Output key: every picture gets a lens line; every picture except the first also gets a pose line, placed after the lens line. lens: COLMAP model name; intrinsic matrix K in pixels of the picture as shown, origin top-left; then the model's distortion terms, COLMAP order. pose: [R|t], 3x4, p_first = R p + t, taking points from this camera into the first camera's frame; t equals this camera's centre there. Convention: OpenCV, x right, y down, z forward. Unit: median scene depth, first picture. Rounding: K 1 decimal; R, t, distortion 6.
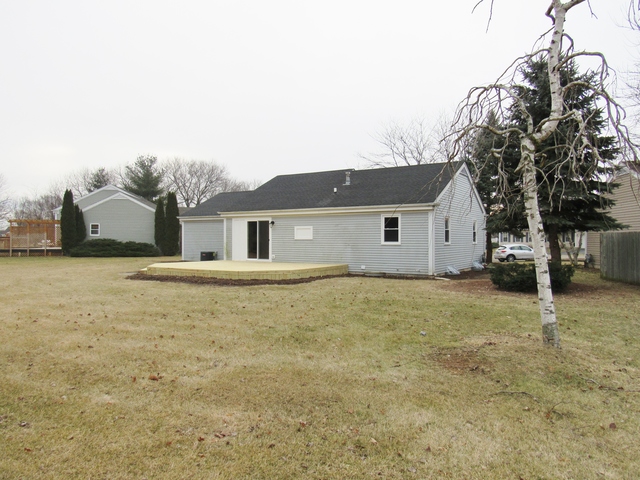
lens RADIAL K [[459.0, 0, 319.5], [0, 459.0, 241.4], [0, 0, 1]] dist [-0.023218, 0.006150]
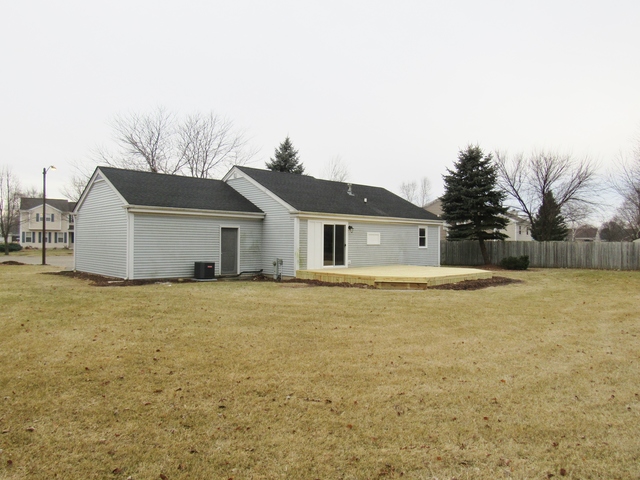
lens RADIAL K [[459.0, 0, 323.3], [0, 459.0, 240.6], [0, 0, 1]] dist [-0.023218, 0.006150]
pose [[0.227828, 0.002441, 0.973698, -1.064506], [-0.003317, 0.999993, -0.001731, -0.010856], [-0.973696, -0.002836, 0.227835, 0.827513]]
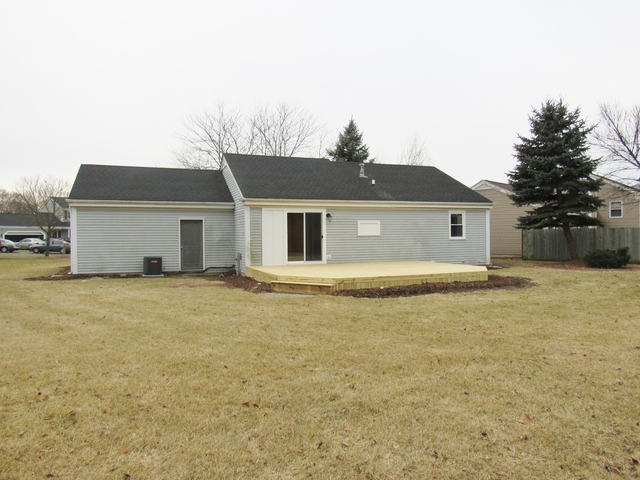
lens RADIAL K [[459.0, 0, 321.9], [0, 459.0, 236.1], [0, 0, 1]] dist [-0.023218, 0.006150]
pose [[0.591765, -0.008756, 0.806063, -0.763598], [0.013780, 0.999905, 0.000744, -0.004960], [-0.805992, 0.010667, 0.591830, 0.523686]]
